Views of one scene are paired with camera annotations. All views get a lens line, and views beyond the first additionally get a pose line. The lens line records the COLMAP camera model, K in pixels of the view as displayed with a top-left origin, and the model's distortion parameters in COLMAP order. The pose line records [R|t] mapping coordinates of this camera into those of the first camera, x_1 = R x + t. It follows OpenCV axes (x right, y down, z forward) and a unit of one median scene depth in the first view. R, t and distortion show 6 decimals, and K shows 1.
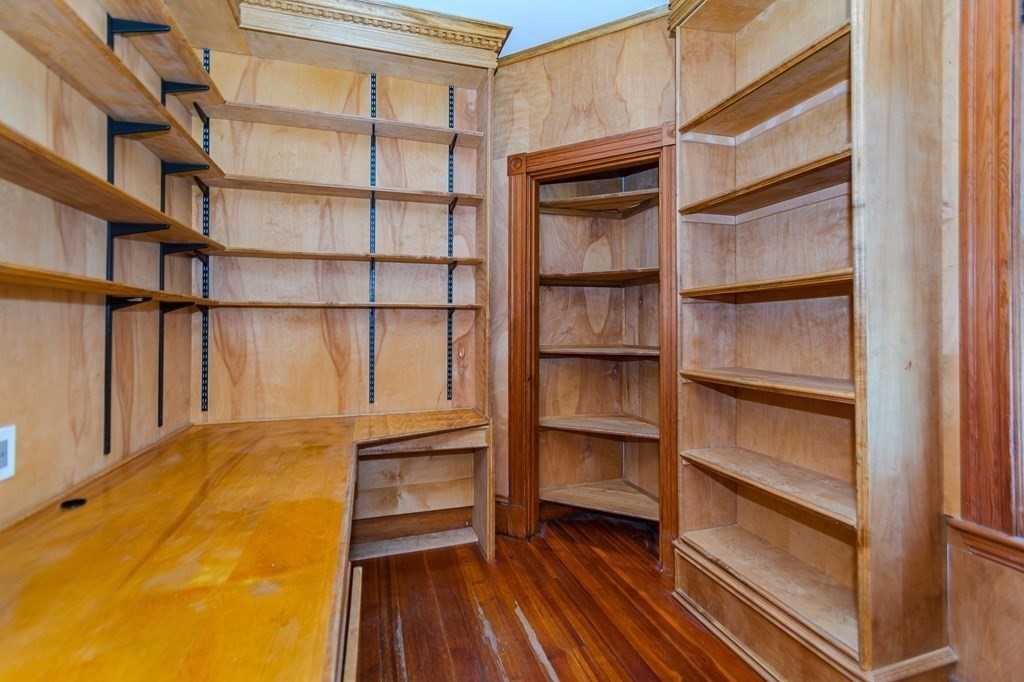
lens RADIAL K [[466.7, 0, 510.9], [0, 466.7, 324.3], [0, 0, 1]] dist [0.009162, 0.001427]
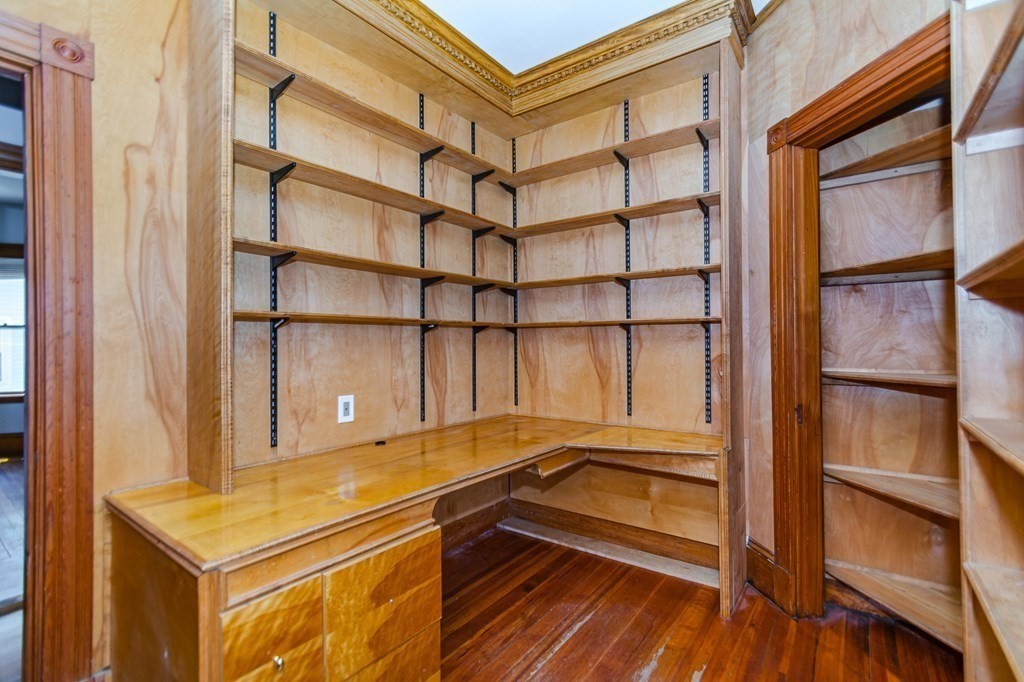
lens RADIAL K [[466.7, 0, 516.4], [0, 466.7, 341.1], [0, 0, 1]] dist [0.009162, 0.001427]
pose [[0.604890, -0.005937, -0.796287, 0.398238], [0.008266, 0.999965, -0.001177, 0.001165], [0.796266, -0.005870, 0.604918, 0.175675]]
